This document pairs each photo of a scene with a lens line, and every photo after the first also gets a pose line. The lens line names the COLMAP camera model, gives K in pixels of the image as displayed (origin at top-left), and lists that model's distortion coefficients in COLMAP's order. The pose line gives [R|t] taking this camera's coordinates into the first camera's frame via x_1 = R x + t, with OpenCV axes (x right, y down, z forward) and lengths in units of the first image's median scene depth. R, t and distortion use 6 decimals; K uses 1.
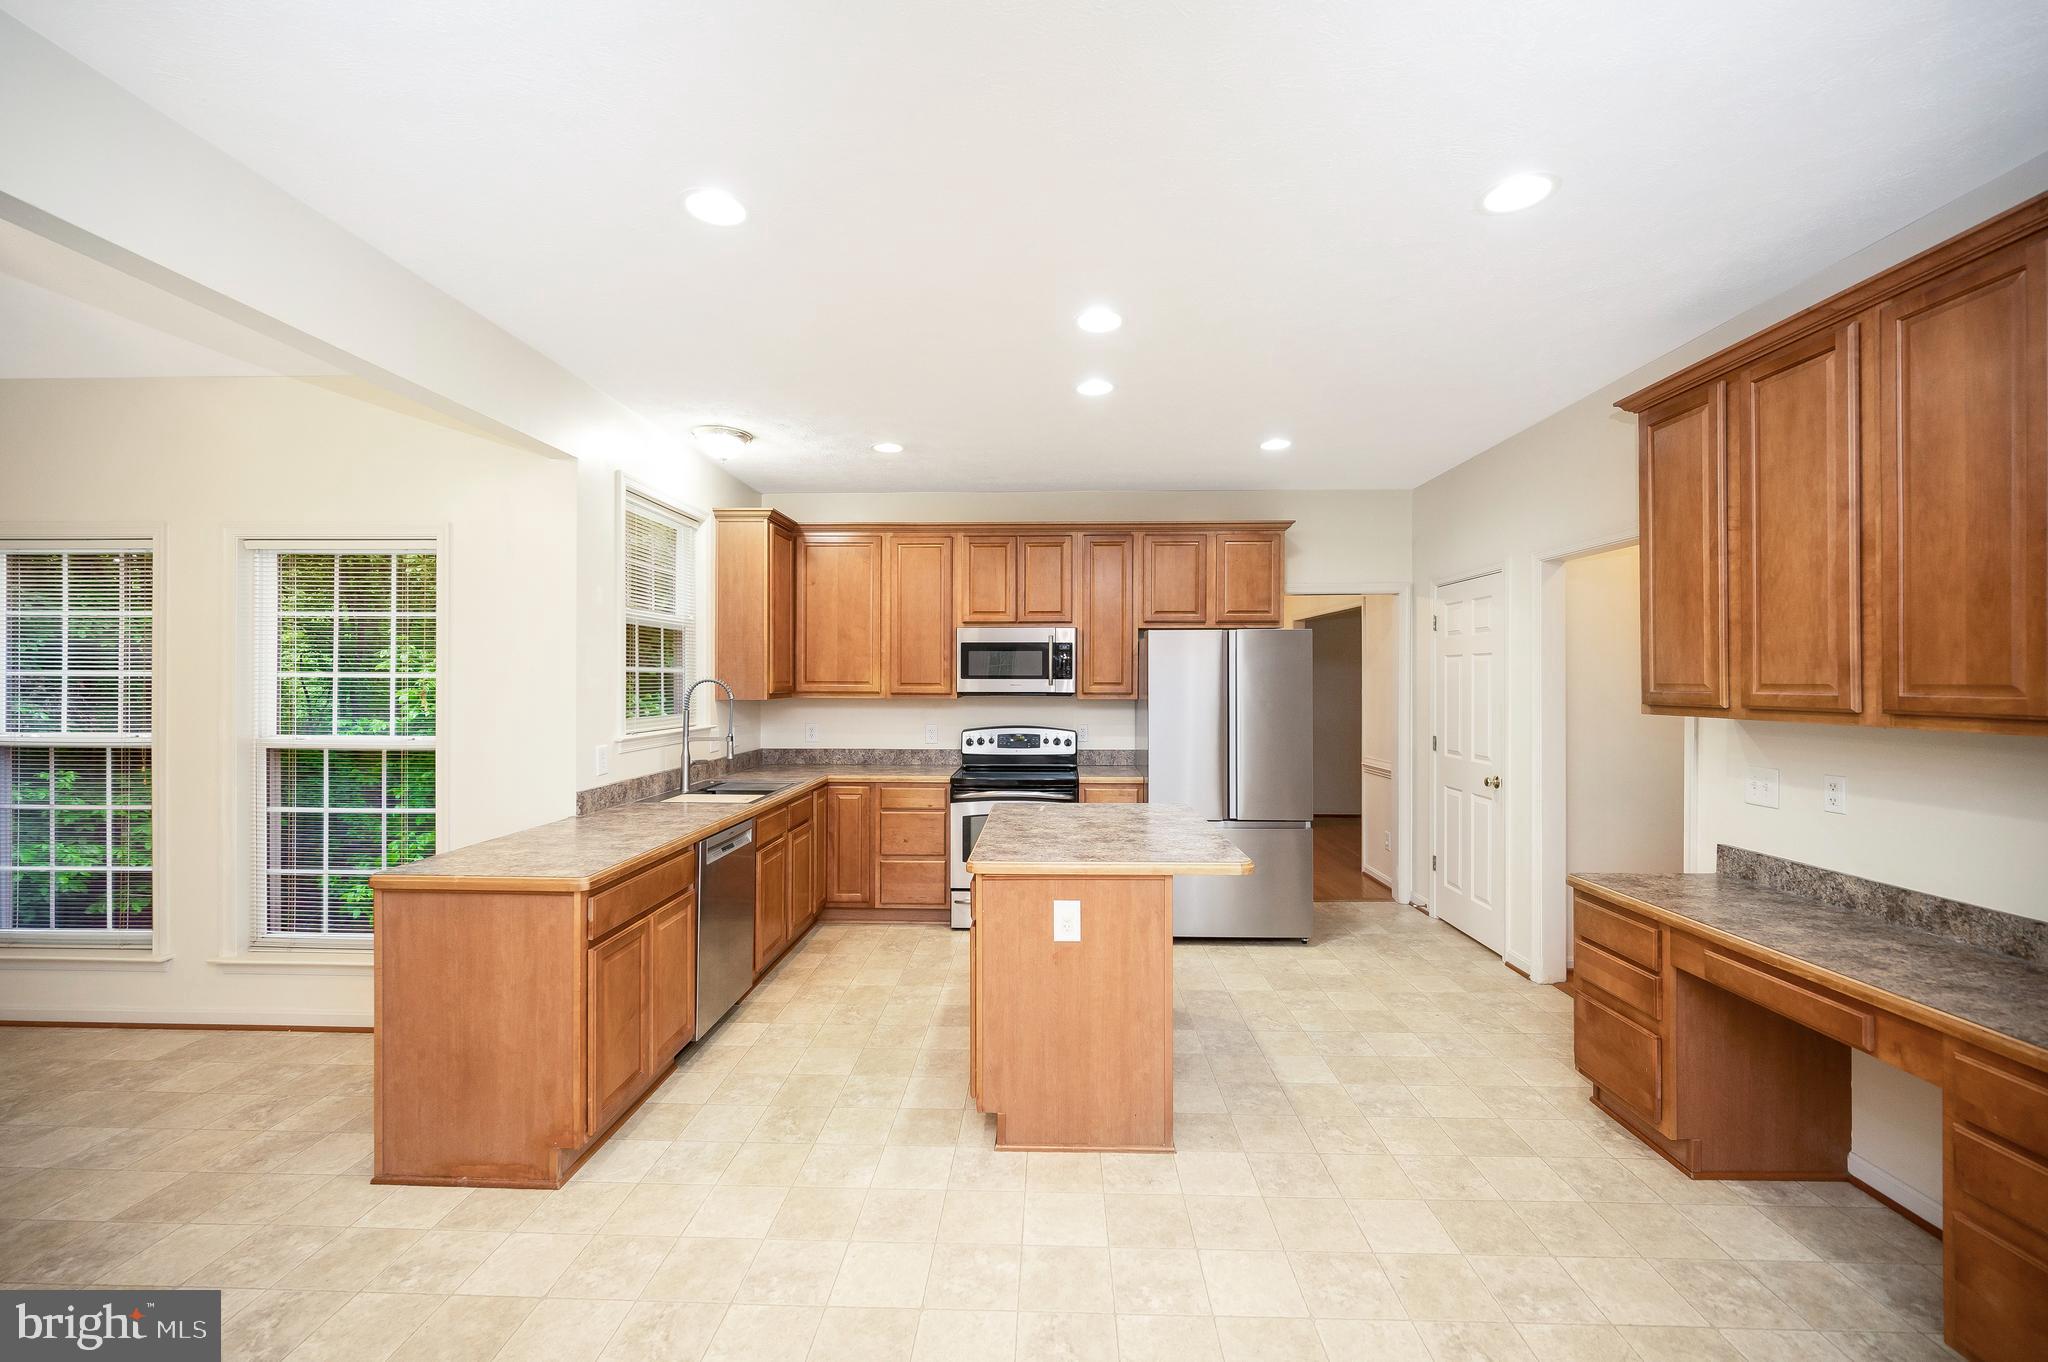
lens RADIAL K [[837.2, 0, 1038.9], [0, 837.2, 666.9], [0, 0, 1]] dist [-0.000311, -0.000936]
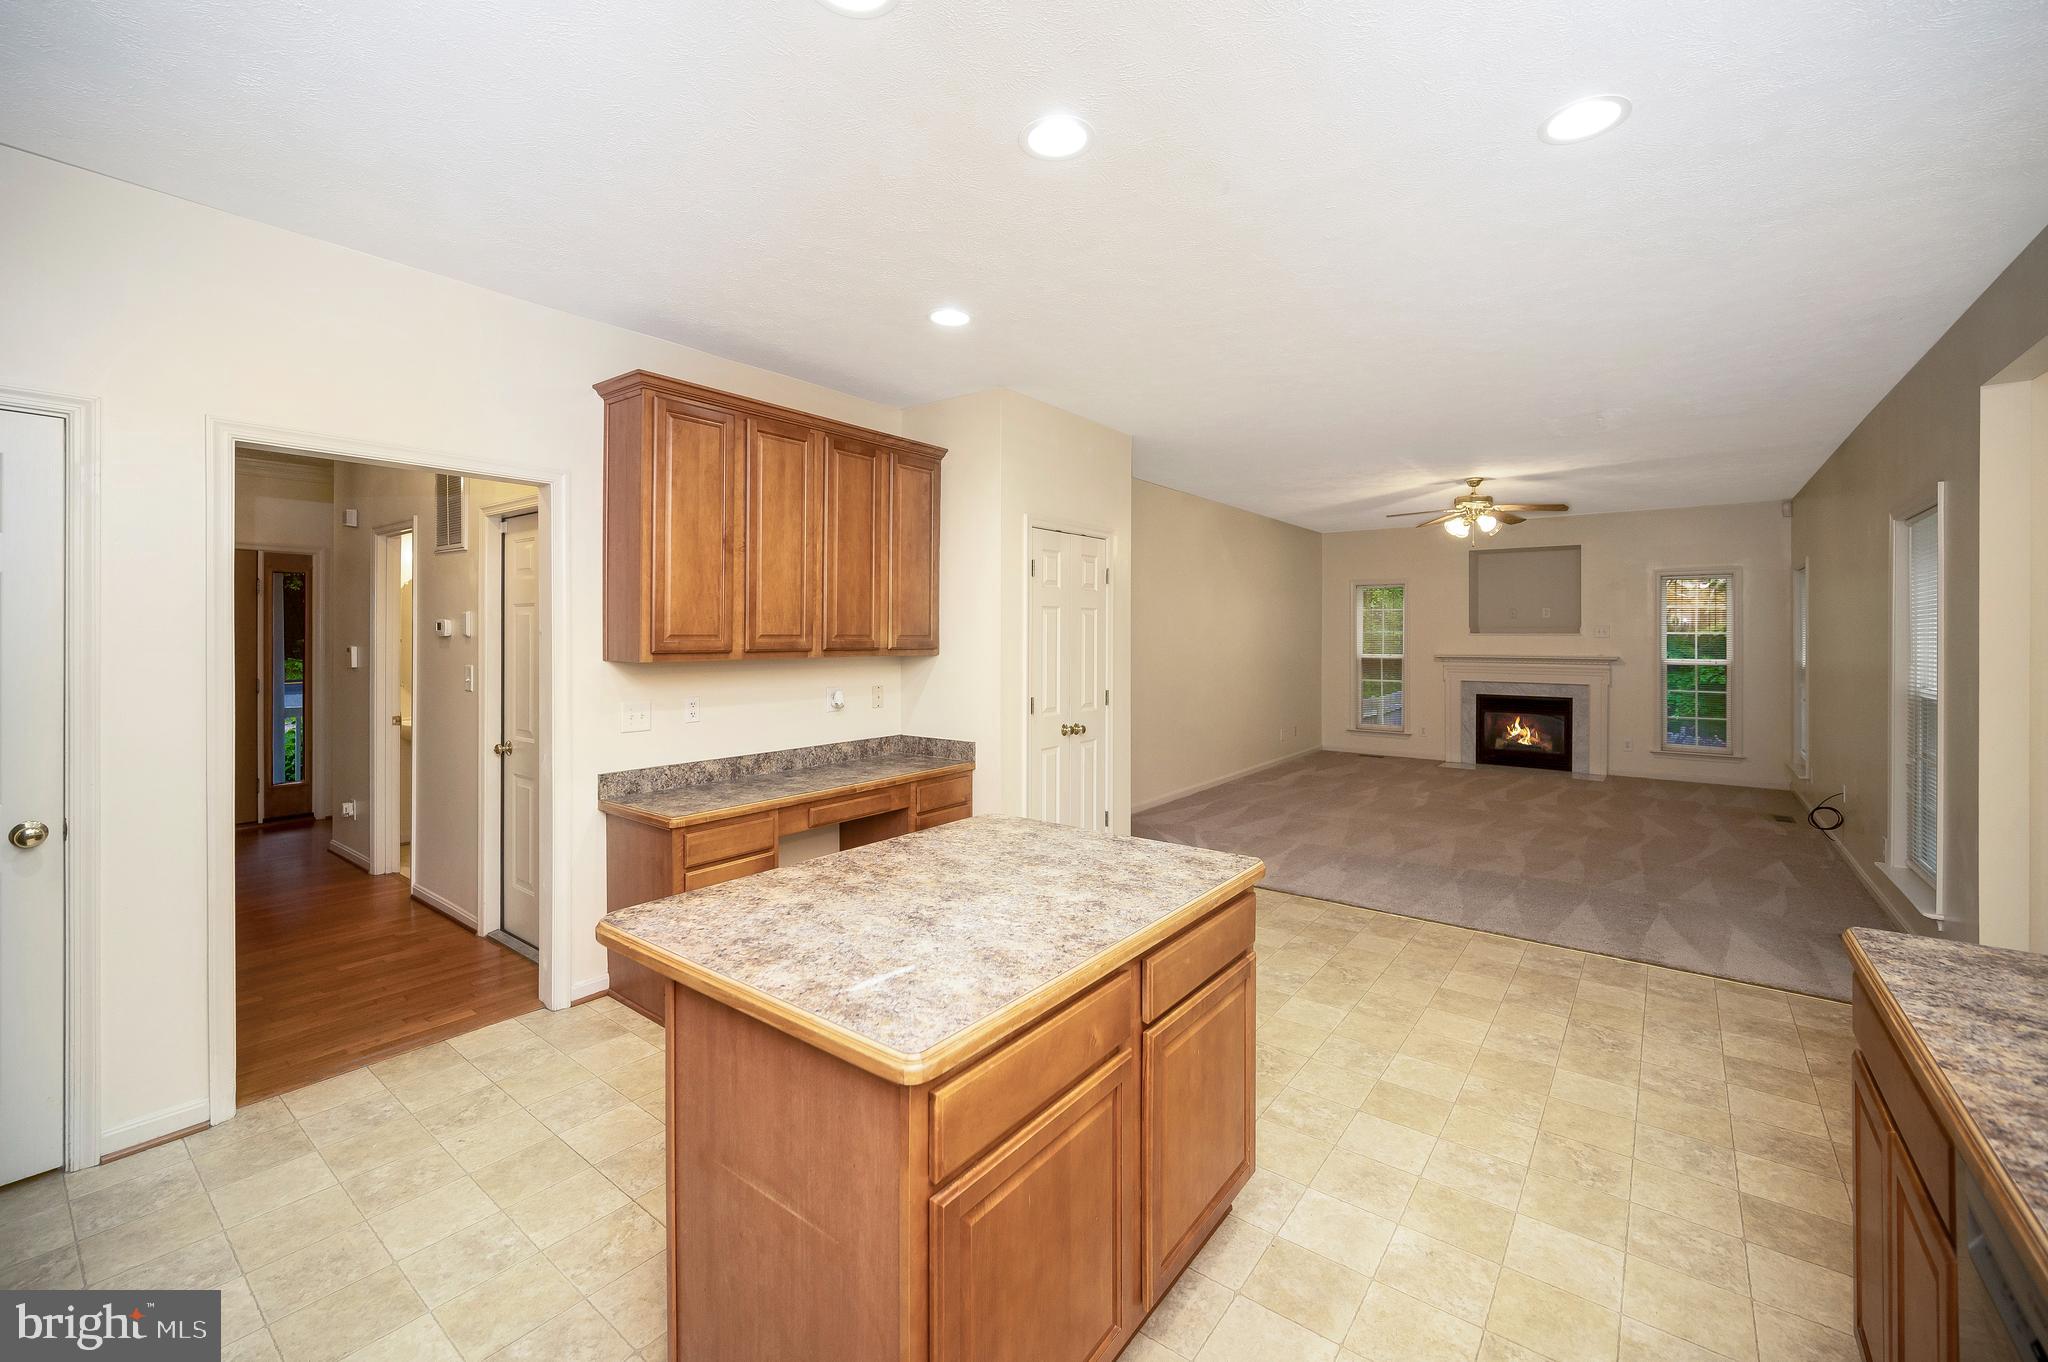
lens RADIAL K [[837.2, 0, 1001.7], [0, 837.2, 626.1], [0, 0, 1]] dist [-0.000311, -0.000936]
pose [[-0.786178, 0.001287, 0.617999, -0.273314], [-0.011299, 0.999801, -0.016455, 0.015663], [-0.617897, -0.019920, -0.786007, 1.279217]]
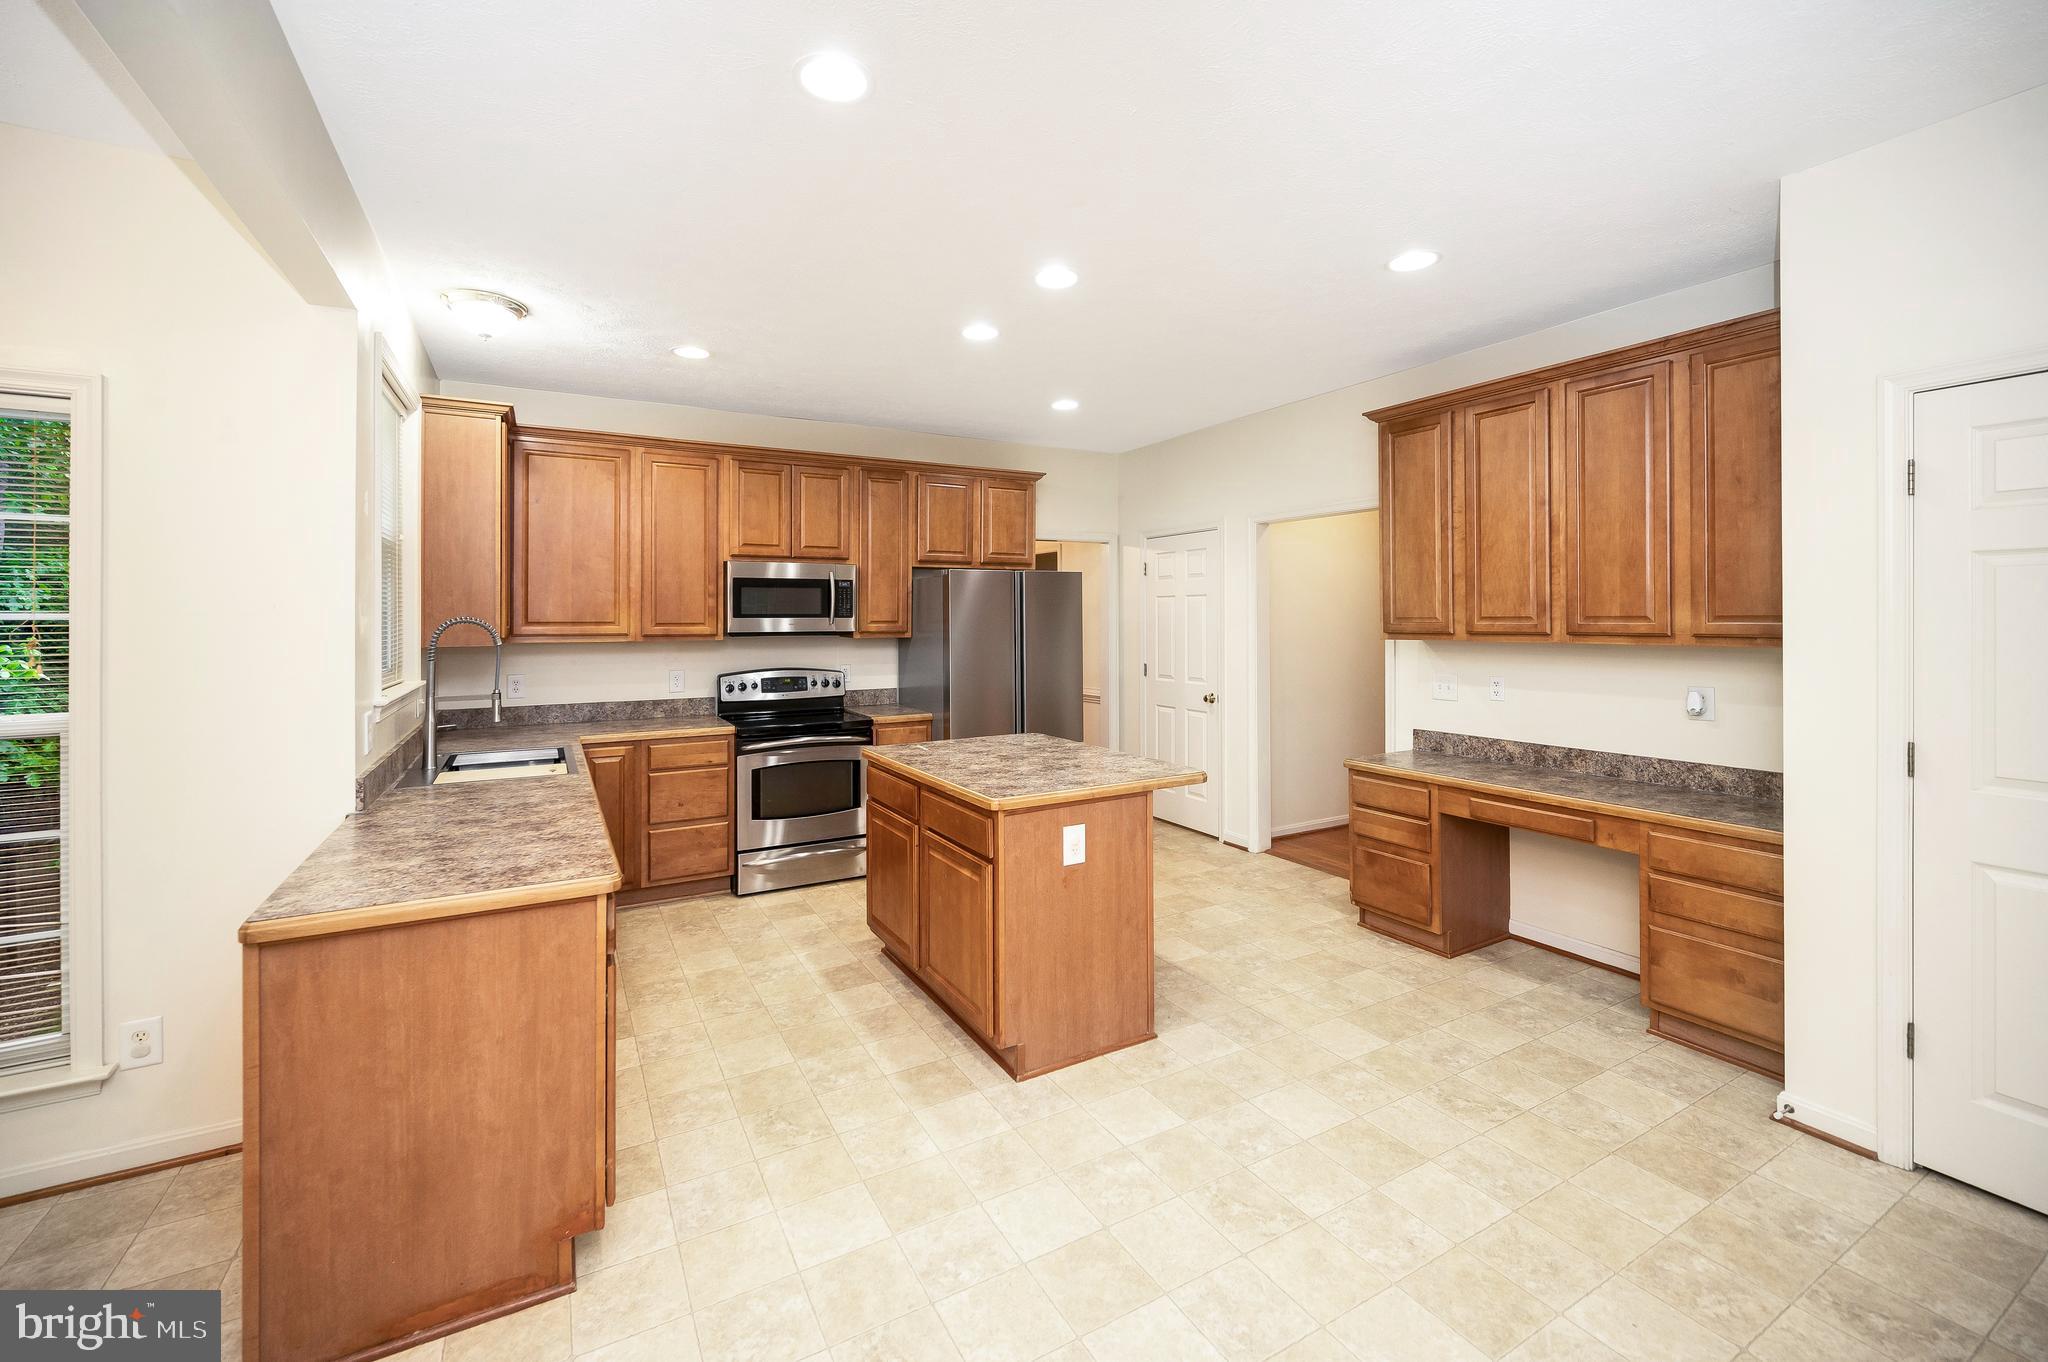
lens RADIAL K [[837.2, 0, 1037.6], [0, 837.2, 604.0], [0, 0, 1]] dist [-0.000311, -0.000936]
pose [[0.854978, 0.003094, 0.518656, -0.396575], [-0.001731, 0.999994, -0.003111, 0.002128], [-0.518662, 0.001762, 0.854978, 0.086519]]
